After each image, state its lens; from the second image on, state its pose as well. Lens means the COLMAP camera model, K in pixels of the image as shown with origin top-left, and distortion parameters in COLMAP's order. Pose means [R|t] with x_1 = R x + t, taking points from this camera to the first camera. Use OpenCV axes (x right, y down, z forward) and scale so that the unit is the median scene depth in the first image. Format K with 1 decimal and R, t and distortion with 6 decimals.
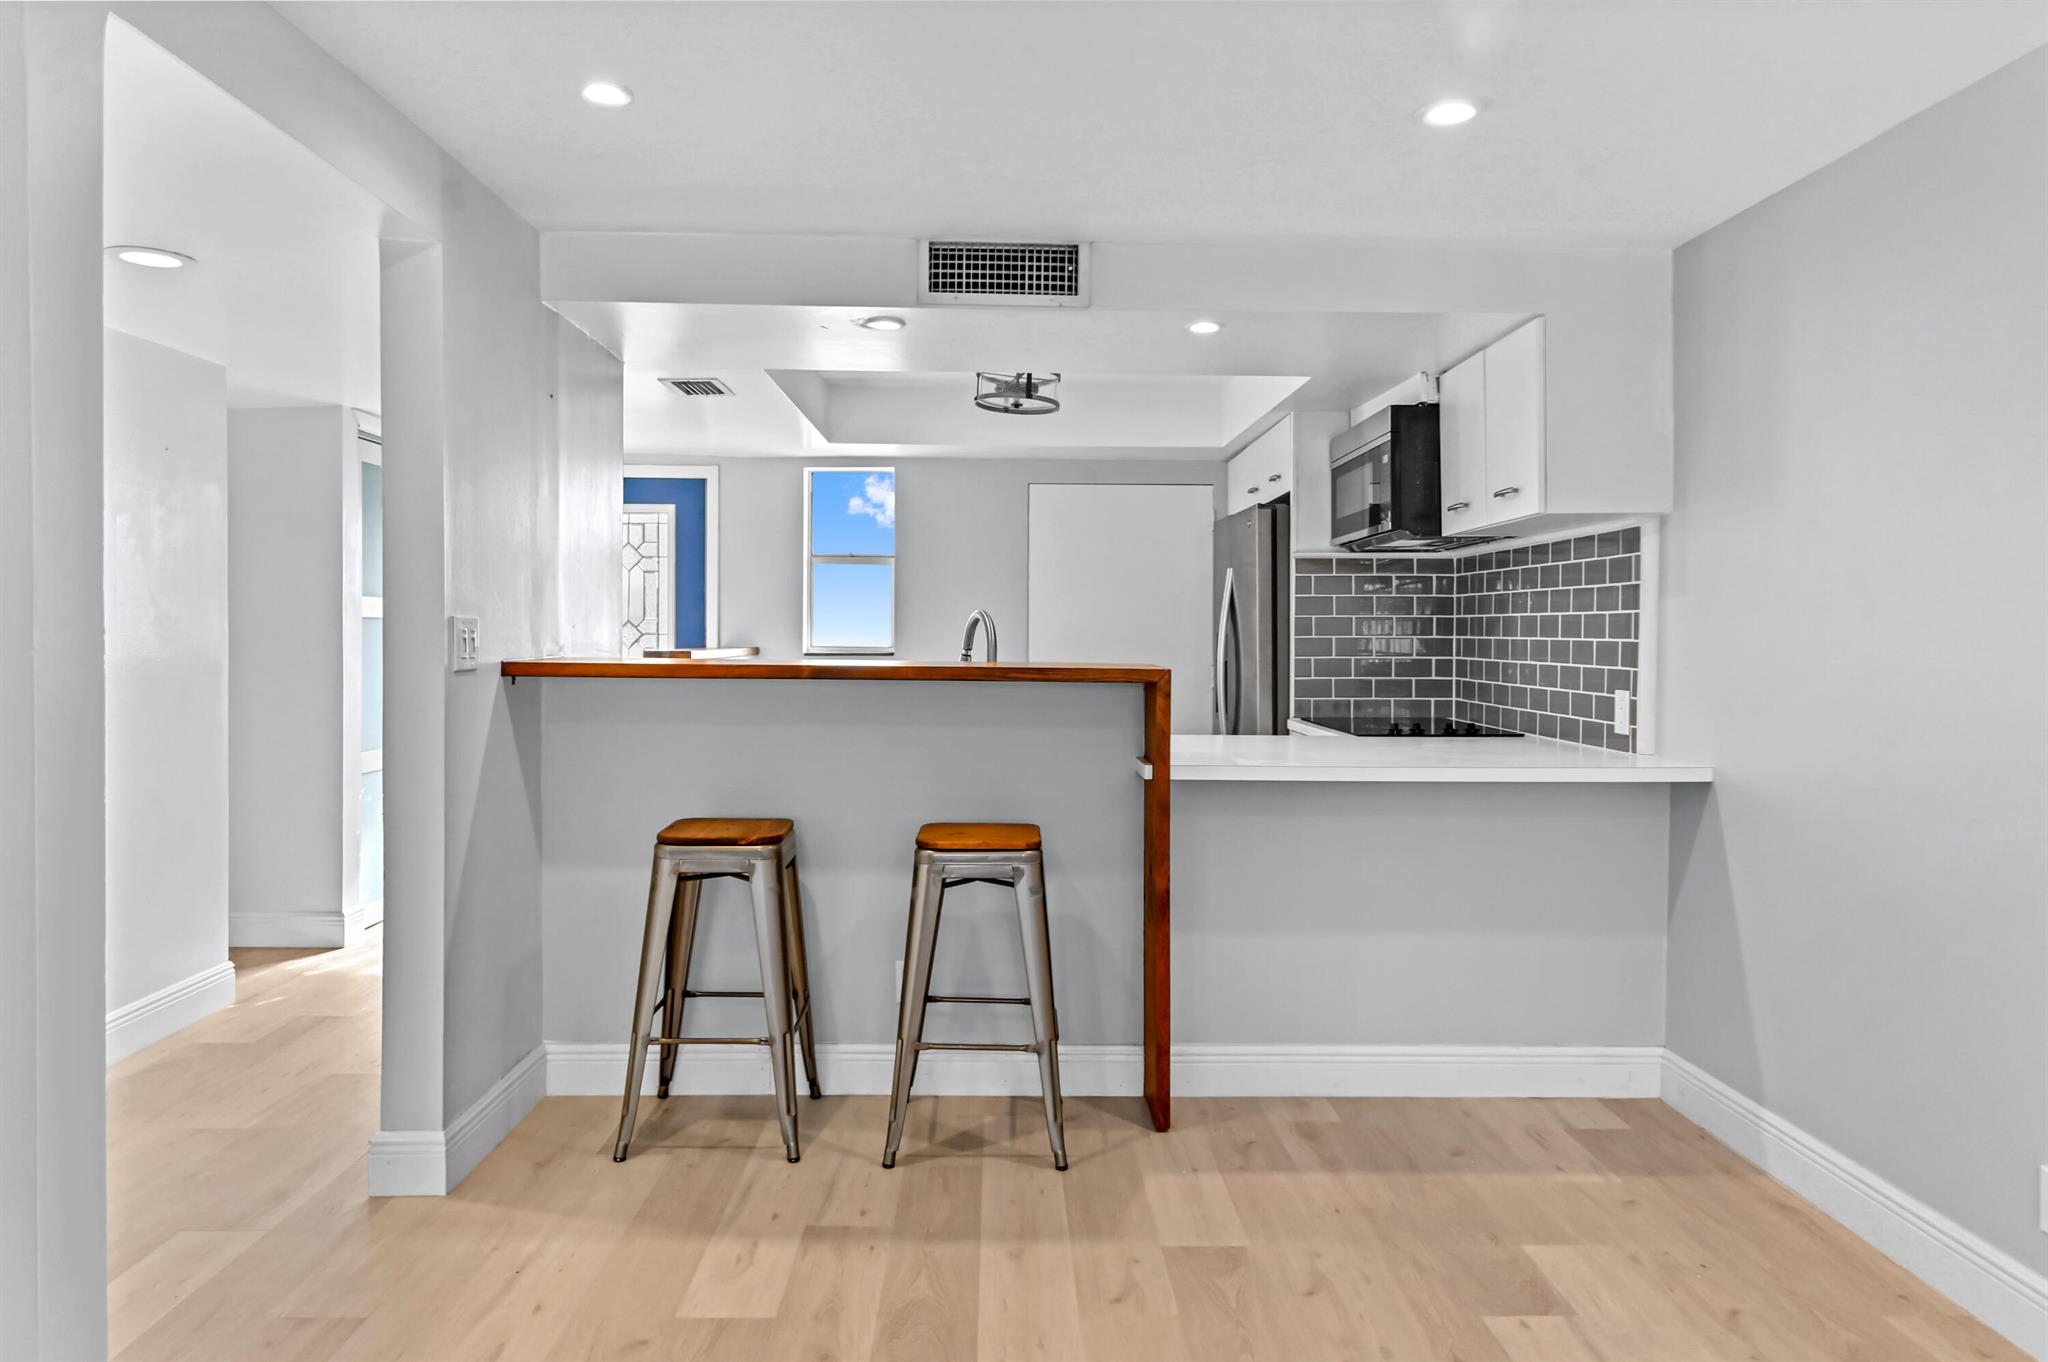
lens RADIAL K [[1275.6, 0, 1009.9], [0, 1275.6, 646.6], [0, 0, 1]] dist [0.003579, -0.000203]
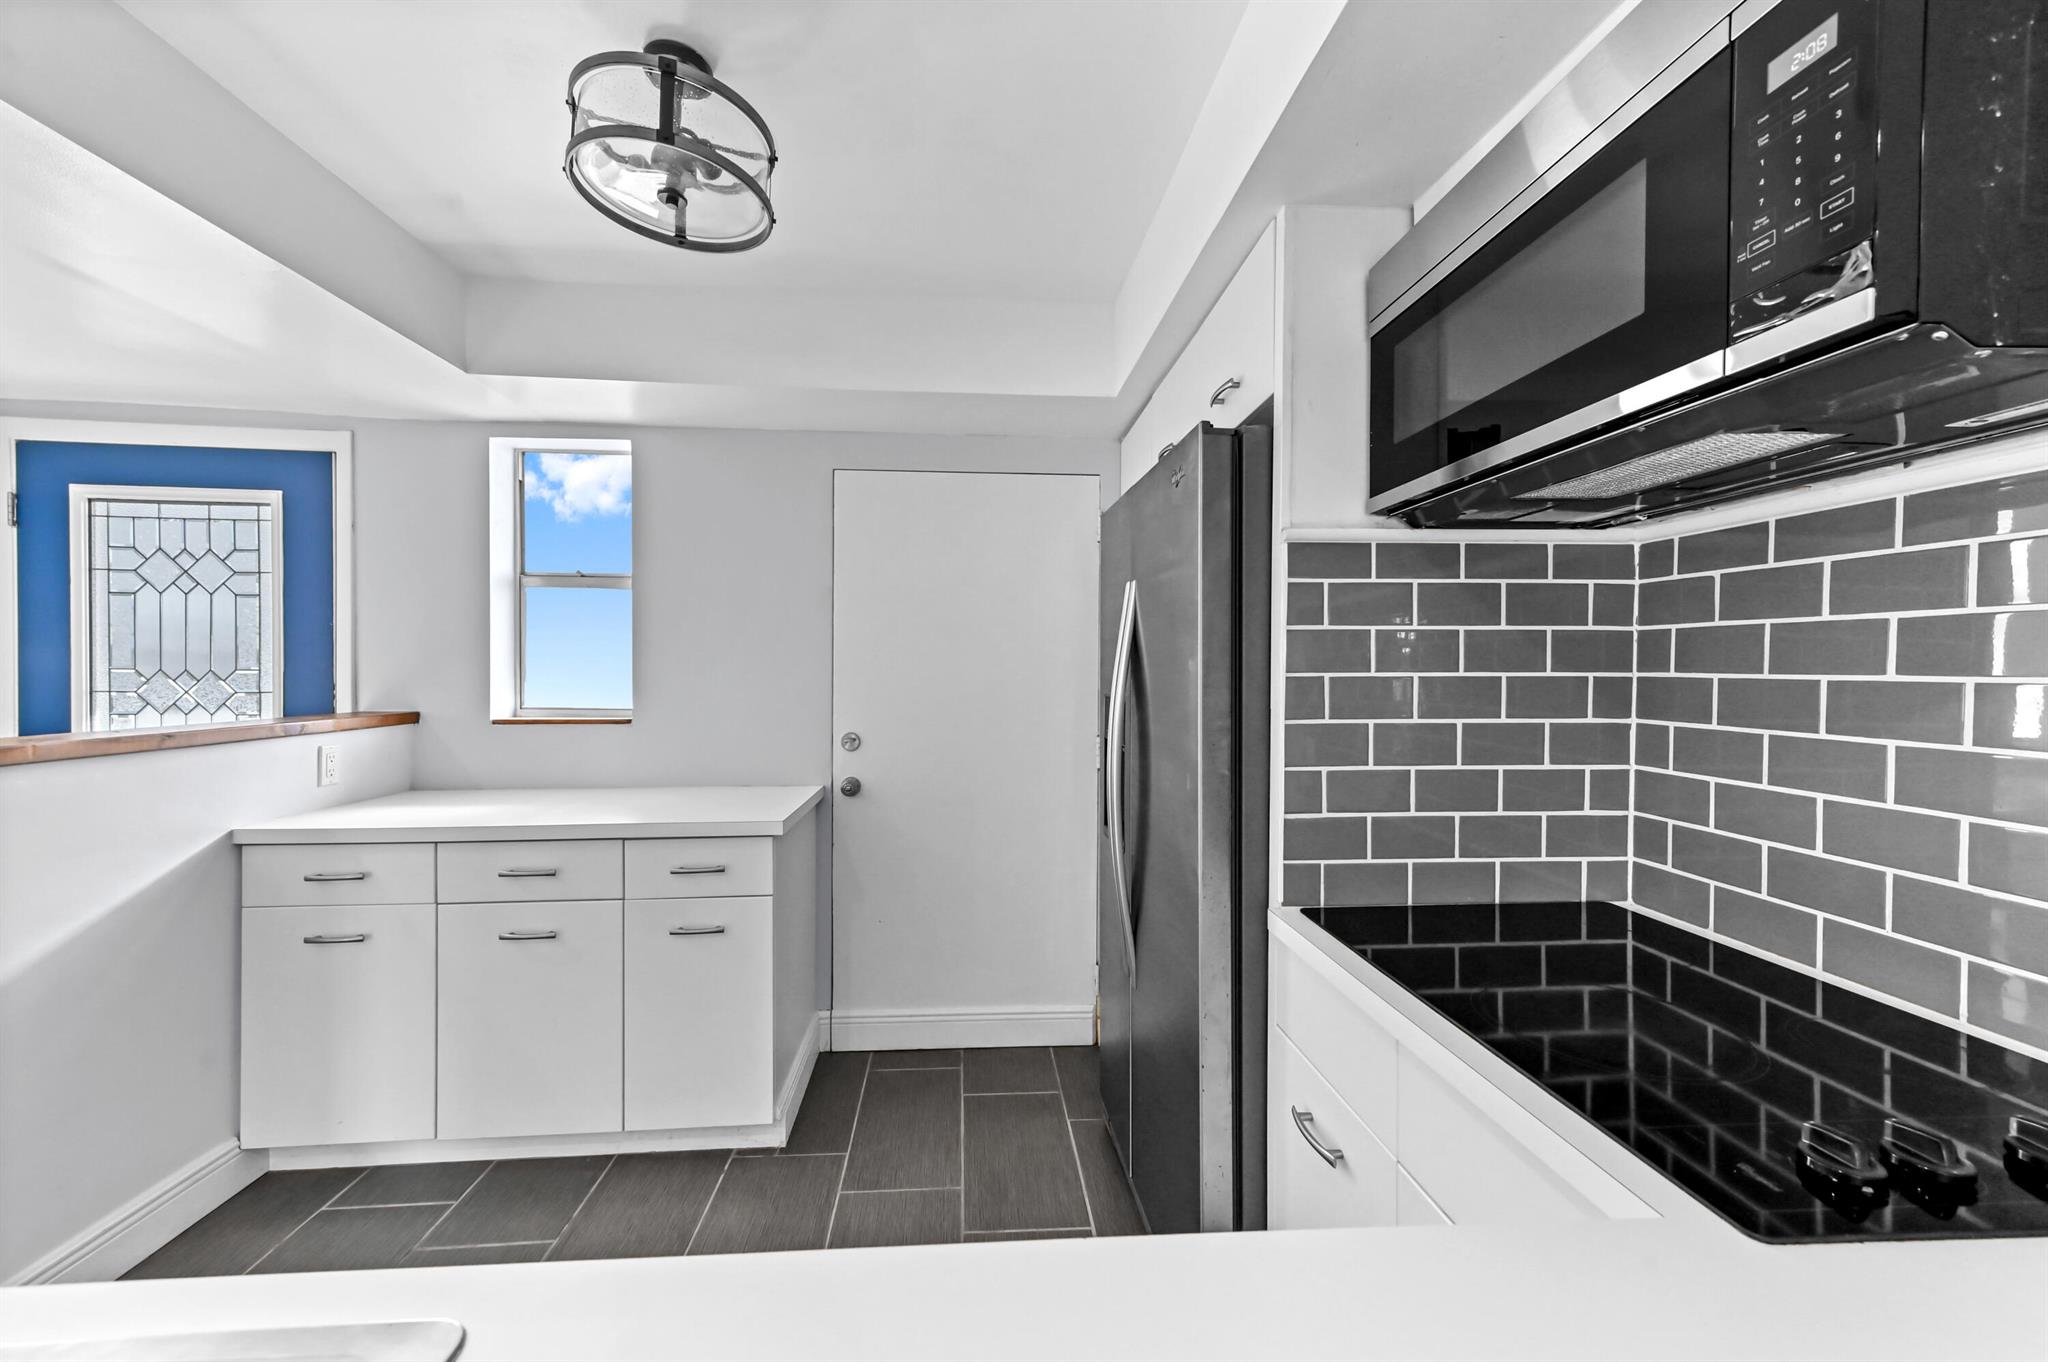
lens RADIAL K [[807.5, 0, 1026.3], [0, 807.5, 717.9], [0, 0, 1]] dist [0.002242, 0.000126]
pose [[0.997885, -0.004345, 0.064856, 0.130287], [0.000832, 0.998536, 0.054093, -0.026891], [-0.064996, -0.053925, 0.996427, 0.814847]]
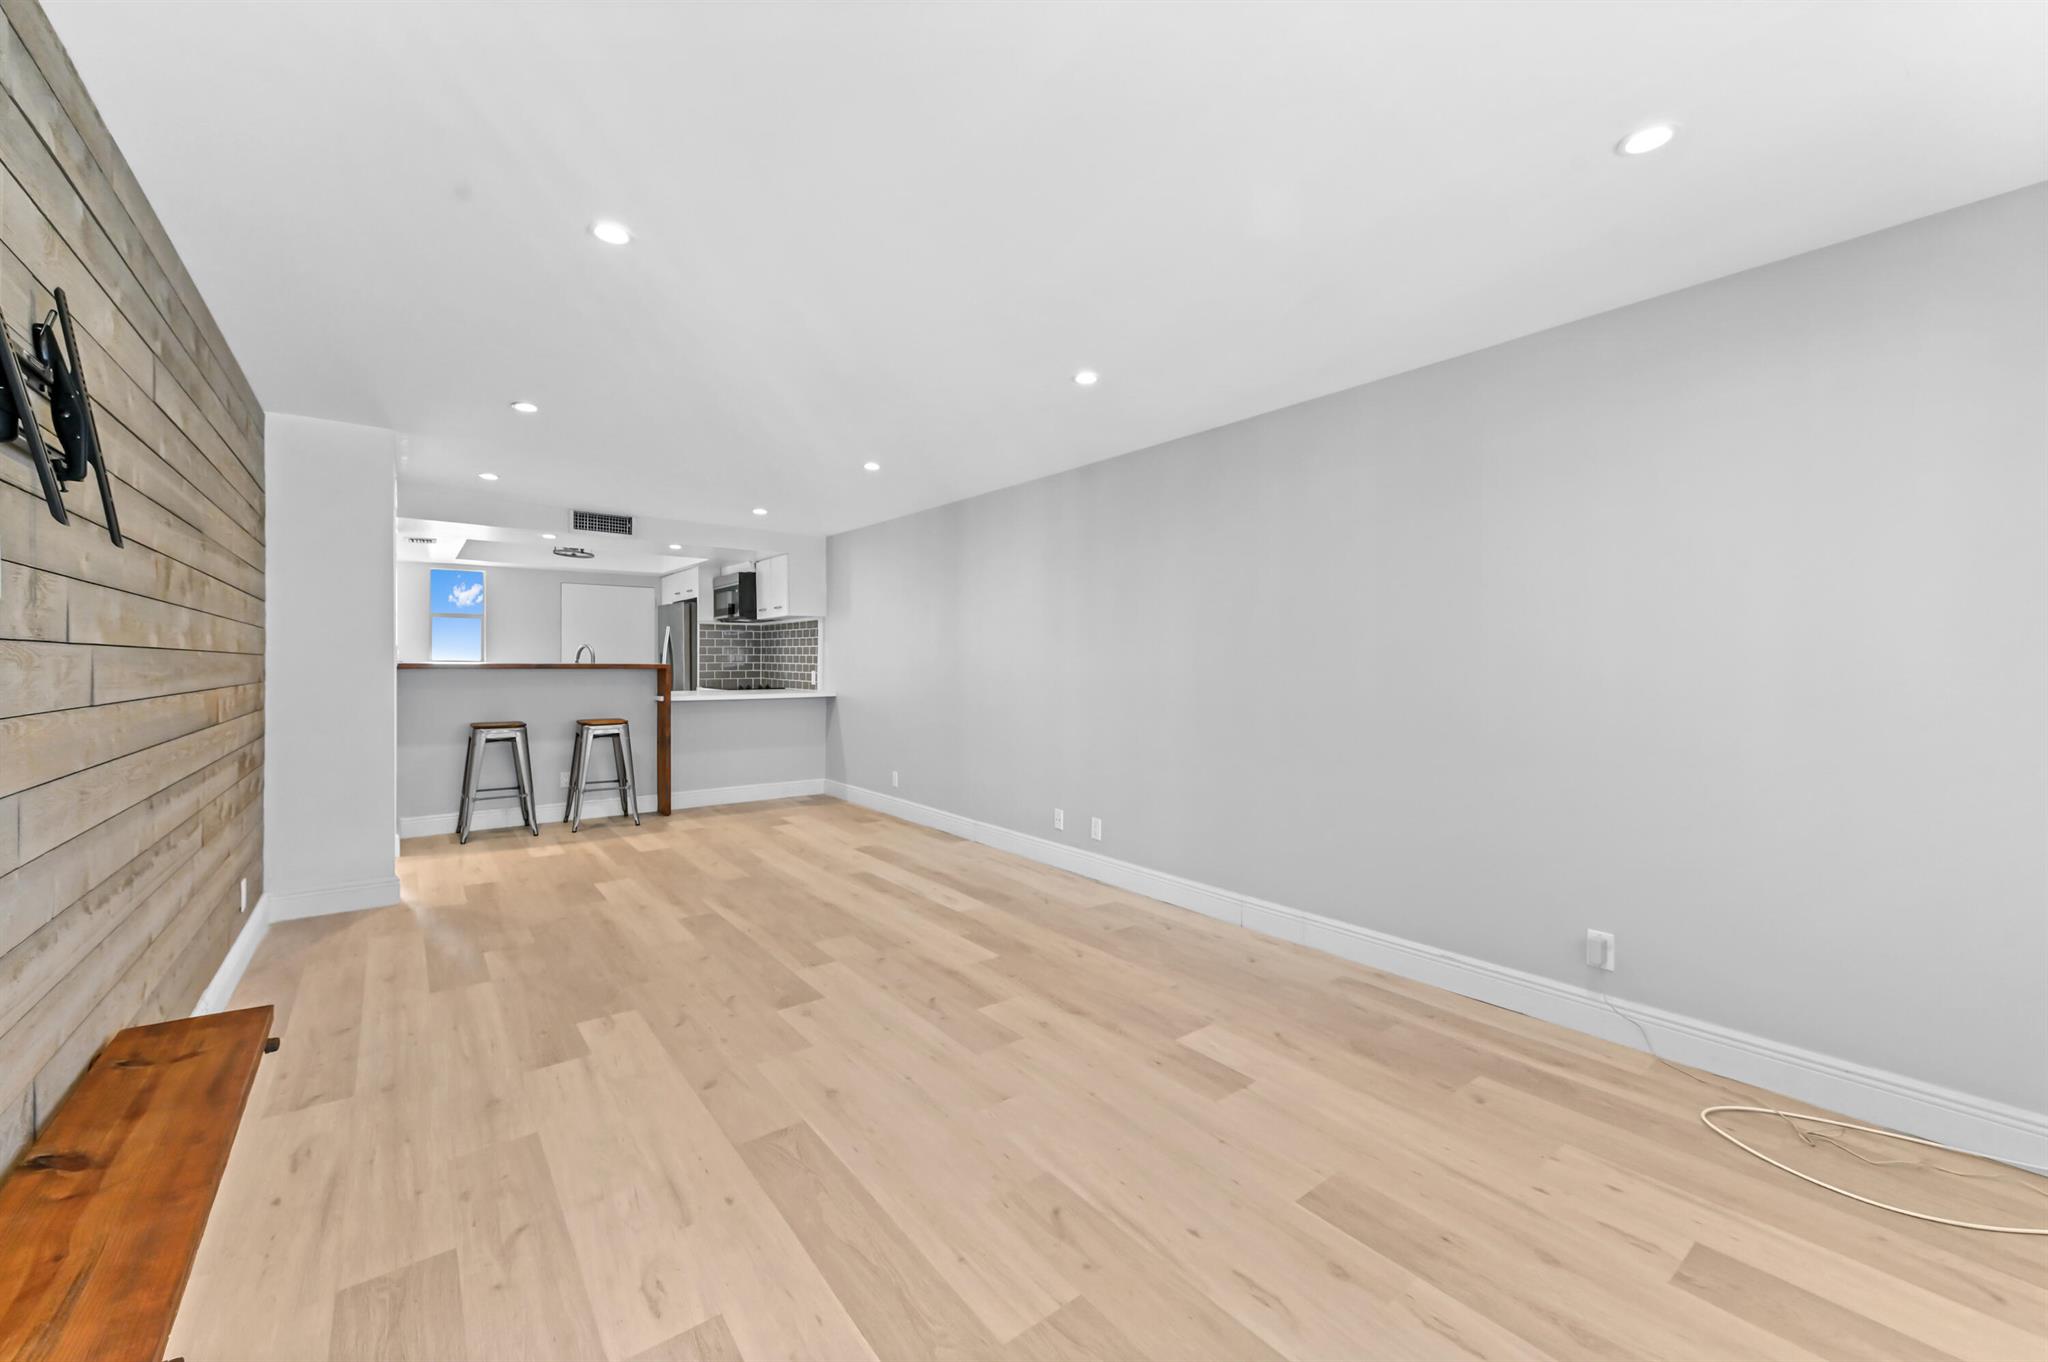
lens RADIAL K [[809.1, 0, 998.9], [0, 809.1, 660.2], [0, 0, 1]] dist [0.011780, 0.000008]
pose [[0.810800, -0.003842, 0.585310, -0.267425], [0.007287, 0.999967, -0.003530, 0.014654], [-0.585278, 0.007127, 0.810802, -0.741485]]
